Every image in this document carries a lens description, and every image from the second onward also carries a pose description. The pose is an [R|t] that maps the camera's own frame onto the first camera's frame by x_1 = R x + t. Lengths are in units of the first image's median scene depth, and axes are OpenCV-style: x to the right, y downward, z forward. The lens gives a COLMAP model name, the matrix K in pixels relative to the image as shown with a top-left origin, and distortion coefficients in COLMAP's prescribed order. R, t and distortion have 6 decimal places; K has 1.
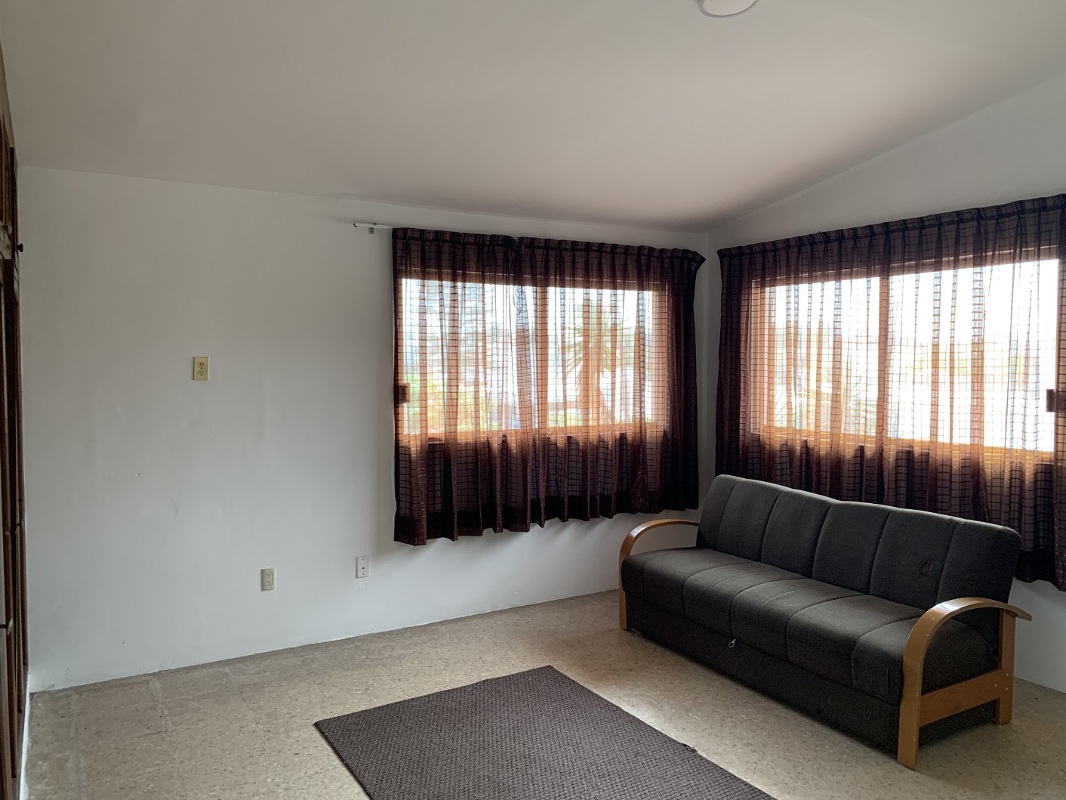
lens RADIAL K [[819.9, 0, 534.6], [0, 819.9, 391.2], [0, 0, 1]] dist [0.013931, -0.002400]
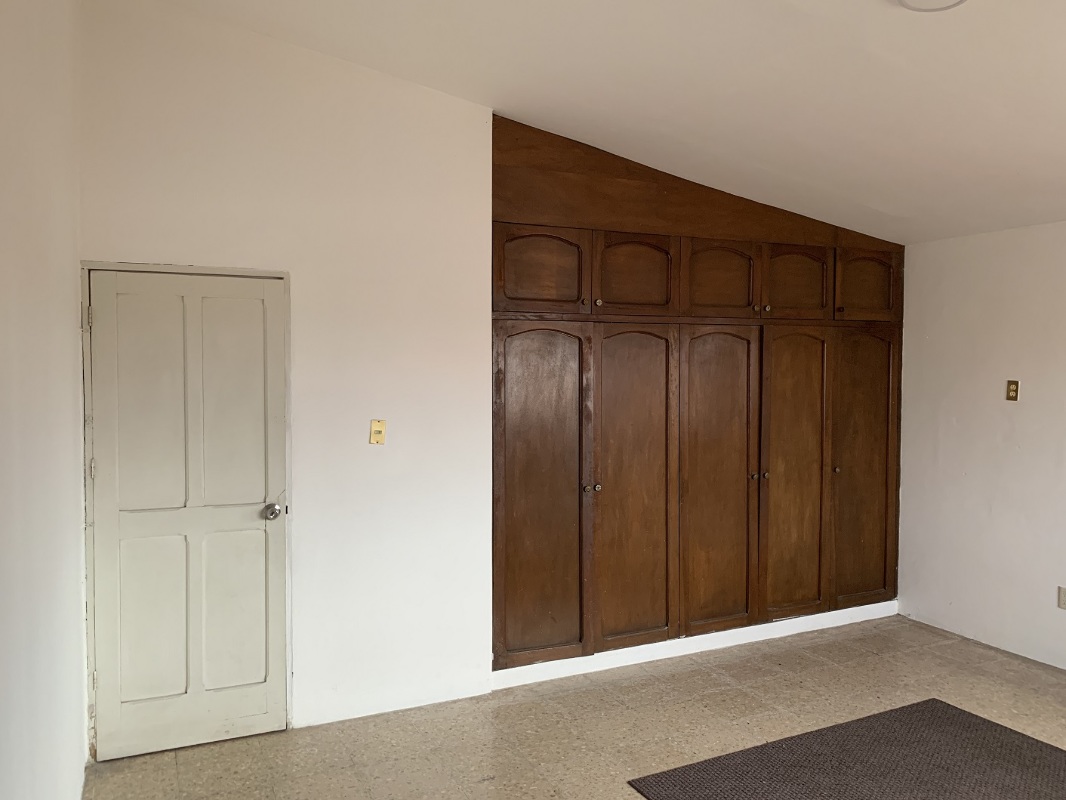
lens RADIAL K [[819.9, 0, 534.6], [0, 819.9, 391.2], [0, 0, 1]] dist [0.013931, -0.002400]
pose [[-0.068009, 0.037998, -0.996961, 0.819645], [-0.042171, 0.998272, 0.040925, -0.047872], [0.996793, 0.044826, -0.066289, 0.445439]]
